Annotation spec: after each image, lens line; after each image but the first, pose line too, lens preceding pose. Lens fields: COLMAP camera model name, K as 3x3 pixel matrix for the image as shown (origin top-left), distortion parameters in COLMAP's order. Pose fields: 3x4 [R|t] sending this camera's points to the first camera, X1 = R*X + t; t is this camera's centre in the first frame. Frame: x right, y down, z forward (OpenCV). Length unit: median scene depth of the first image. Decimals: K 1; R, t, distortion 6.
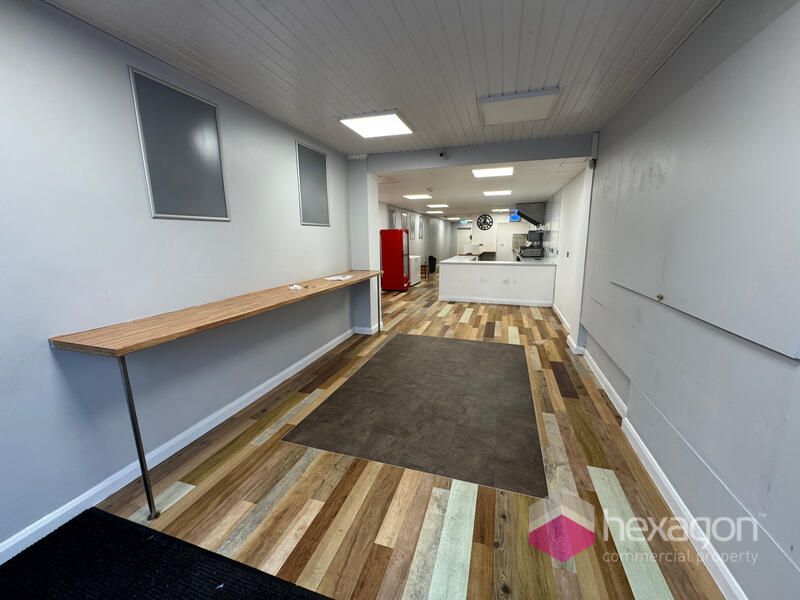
lens RADIAL K [[320.1, 0, 402.0], [0, 320.1, 298.6], [0, 0, 1]] dist [0.001492, 0.000022]
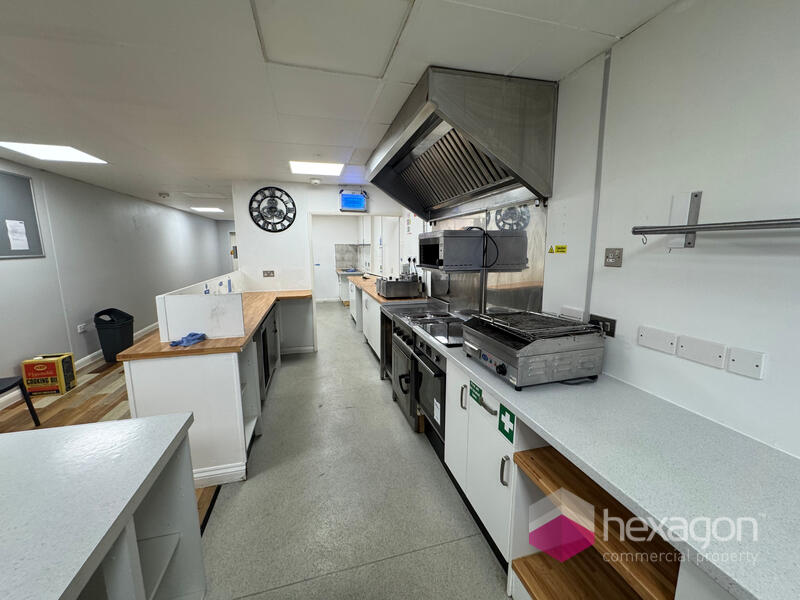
lens RADIAL K [[320.1, 0, 404.7], [0, 320.1, 299.0], [0, 0, 1]] dist [0.001492, 0.000022]
pose [[0.827376, -0.088648, 0.554608, 0.177779], [0.105621, 0.994406, 0.001378, -0.129068], [-0.551627, 0.057438, 0.832111, 0.644157]]
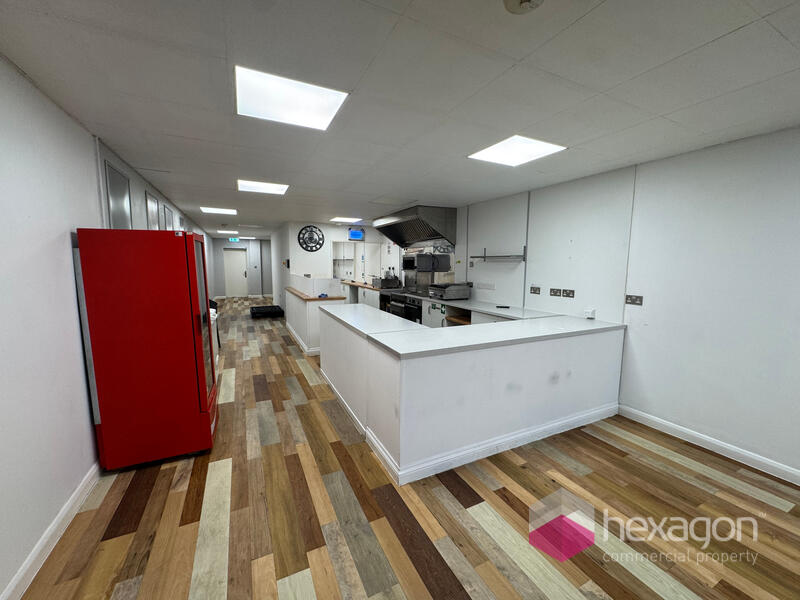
lens RADIAL K [[320.1, 0, 403.2], [0, 320.1, 298.4], [0, 0, 1]] dist [0.001492, 0.000022]
pose [[0.708492, -0.066243, 0.702603, -0.043770], [0.120743, 0.992283, -0.028199, -0.091657], [-0.695313, 0.104813, 0.711023, 0.473779]]
